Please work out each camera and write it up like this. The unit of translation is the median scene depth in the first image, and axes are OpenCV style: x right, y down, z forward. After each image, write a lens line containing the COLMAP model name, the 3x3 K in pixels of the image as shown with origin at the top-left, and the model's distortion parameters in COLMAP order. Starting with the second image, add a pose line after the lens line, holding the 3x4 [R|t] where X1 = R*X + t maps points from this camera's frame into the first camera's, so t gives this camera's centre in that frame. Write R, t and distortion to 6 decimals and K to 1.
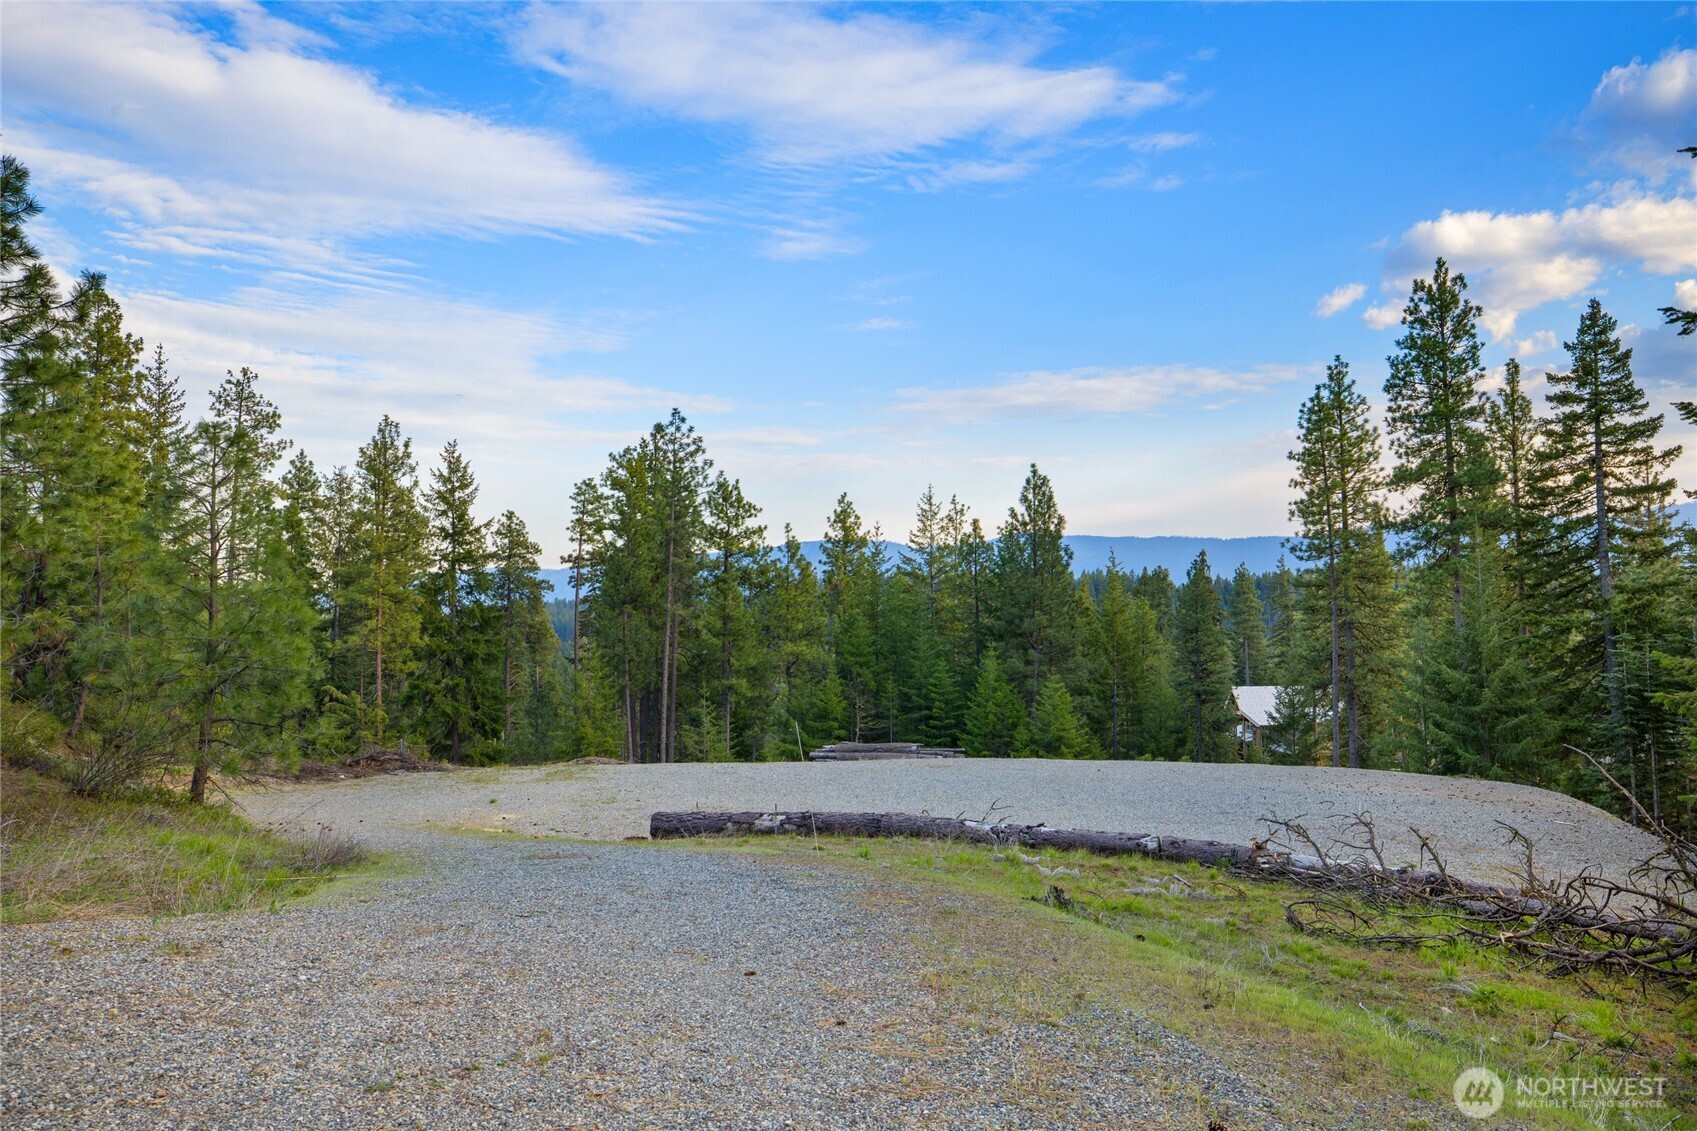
lens RADIAL K [[1289.7, 0, 858.2], [0, 1289.7, 575.2], [0, 0, 1]] dist [-0.026429, -0.005292]
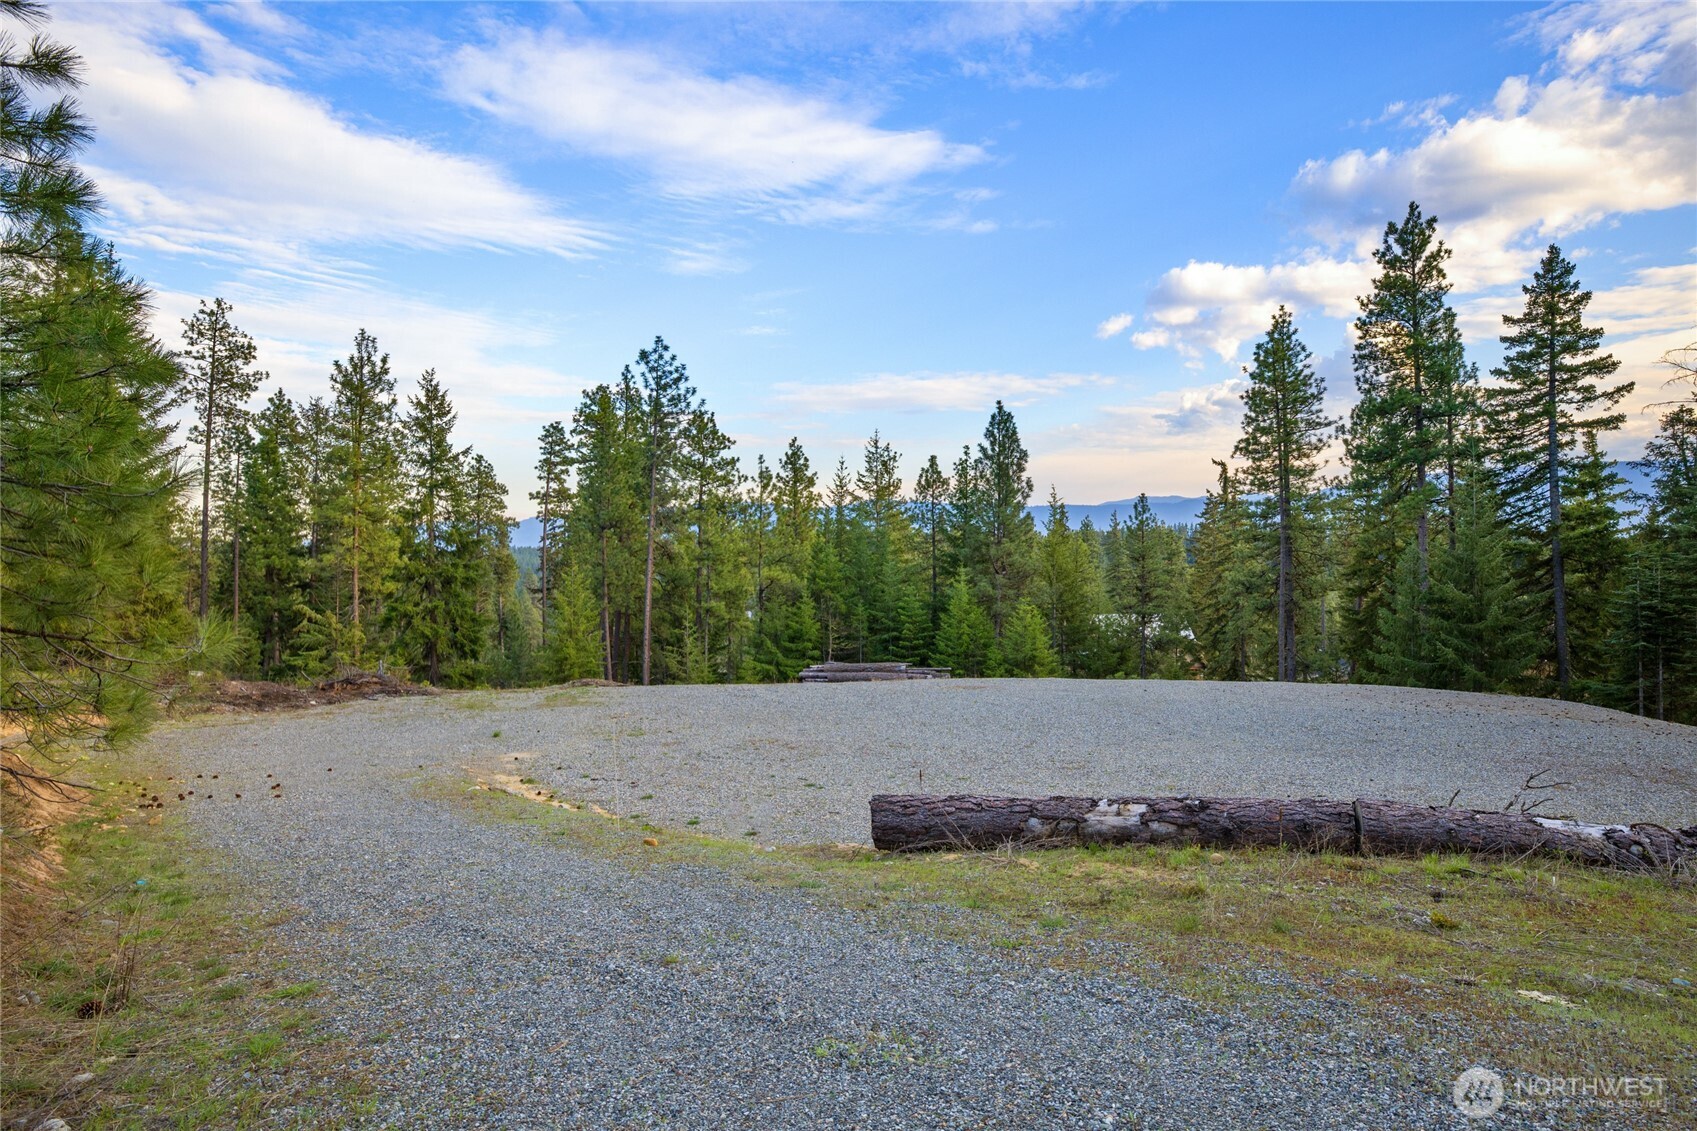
lens RADIAL K [[987.9, 0, 849.2], [0, 987.9, 564.4], [0, 0, 1]] dist [-0.027746, -0.000971]
pose [[0.994115, 0.006663, 0.108129, -0.073257], [-0.010178, 0.999436, 0.031987, 0.023933], [-0.107855, -0.032899, 0.993622, 0.197874]]
